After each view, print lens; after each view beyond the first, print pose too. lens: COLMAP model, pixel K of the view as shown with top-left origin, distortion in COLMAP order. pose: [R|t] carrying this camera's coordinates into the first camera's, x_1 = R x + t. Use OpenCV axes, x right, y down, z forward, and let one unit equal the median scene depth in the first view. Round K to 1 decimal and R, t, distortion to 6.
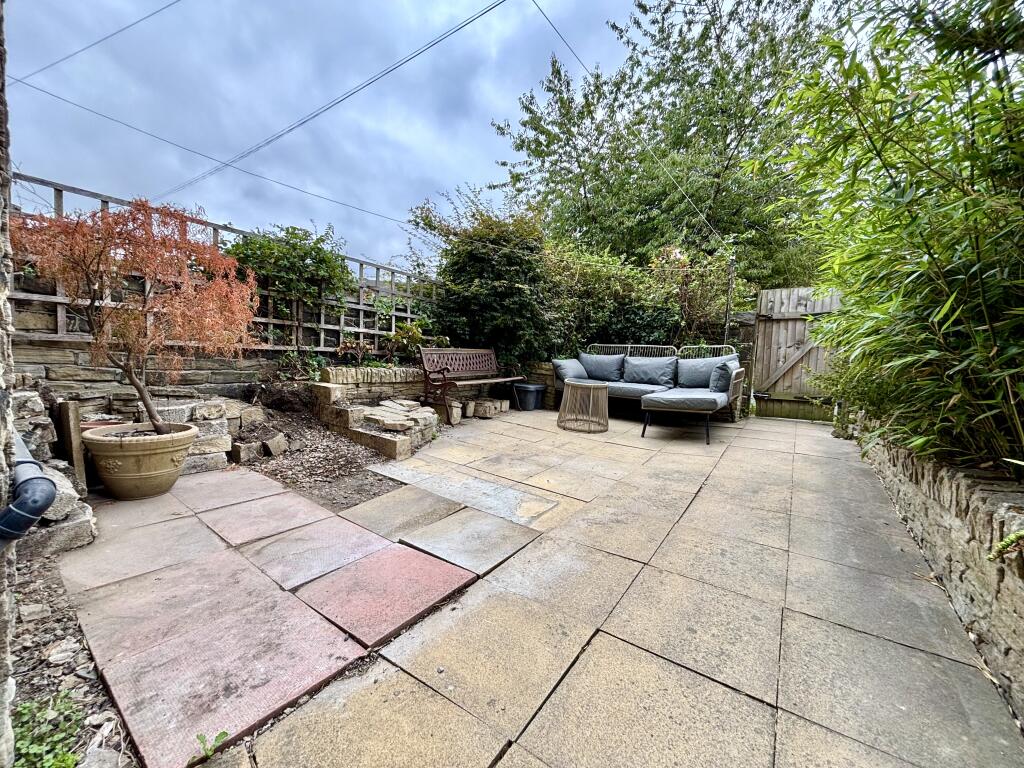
lens RADIAL K [[412.9, 0, 513.4], [0, 412.9, 384.5], [0, 0, 1]] dist [-0.001412, -0.000794]
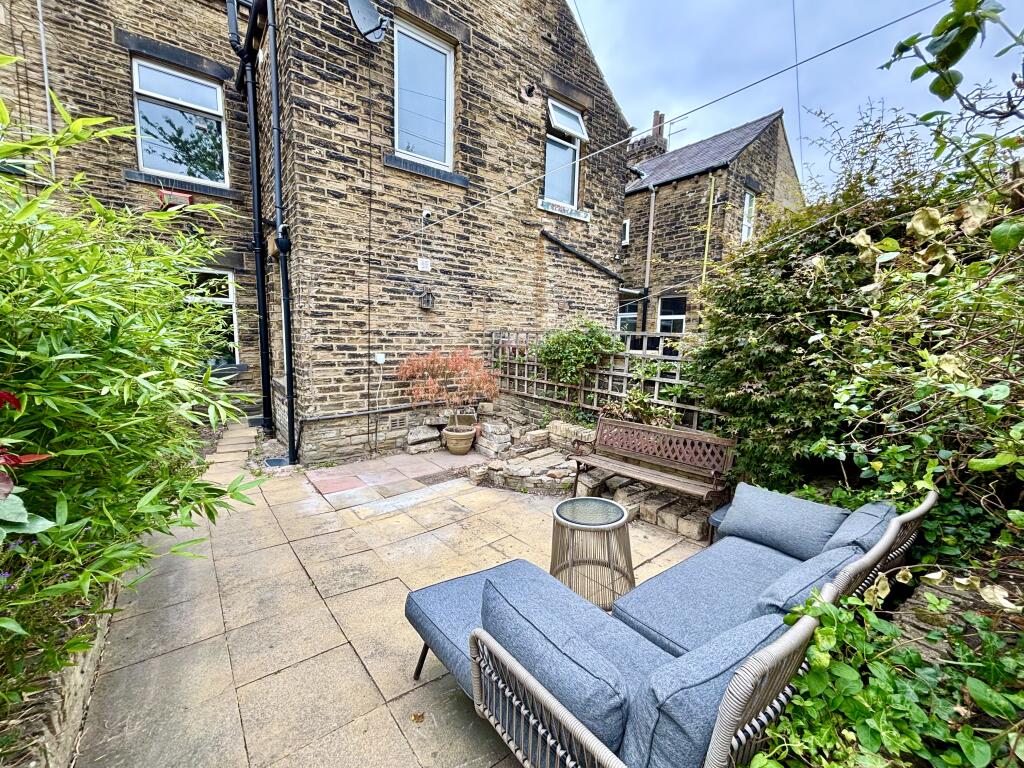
lens RADIAL K [[412.9, 0, 512.0], [0, 412.9, 387.7], [0, 0, 1]] dist [-0.001412, -0.000794]
pose [[-0.288505, 0.068166, -0.955049, 1.455445], [-0.104412, 0.989274, 0.102150, -0.445284], [0.951768, 0.129190, -0.278293, 1.974168]]
